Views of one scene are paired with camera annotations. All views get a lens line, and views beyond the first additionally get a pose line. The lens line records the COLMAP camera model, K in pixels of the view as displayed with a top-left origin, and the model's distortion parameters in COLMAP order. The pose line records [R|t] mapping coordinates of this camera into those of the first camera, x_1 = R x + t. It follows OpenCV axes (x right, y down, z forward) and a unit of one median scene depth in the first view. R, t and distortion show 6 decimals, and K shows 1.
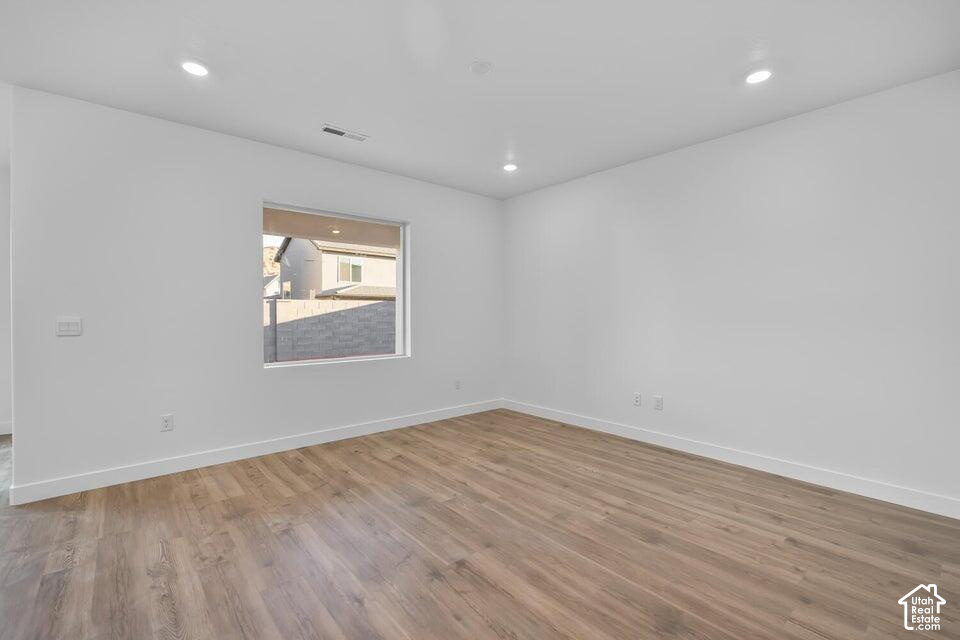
lens RADIAL K [[425.5, 0, 478.2], [0, 425.5, 320.3], [0, 0, 1]] dist [-0.005707, 0.000976]
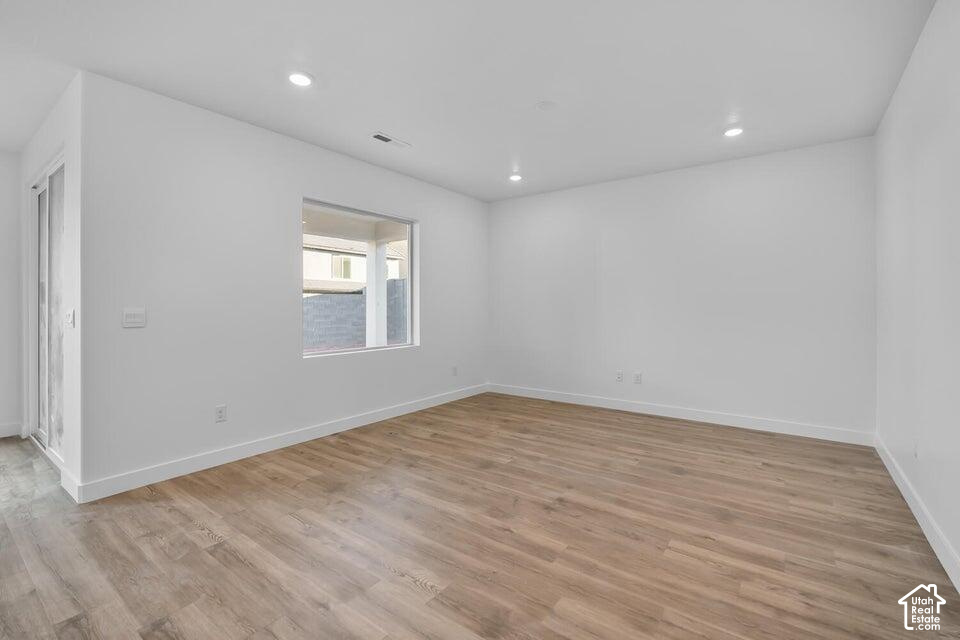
lens RADIAL K [[425.5, 0, 483.2], [0, 425.5, 312.9], [0, 0, 1]] dist [-0.005707, 0.000976]
pose [[0.975054, -0.004371, 0.221924, -0.390977], [0.004939, 0.999986, -0.002005, 0.007797], [-0.221912, 0.003051, 0.975062, -0.140740]]
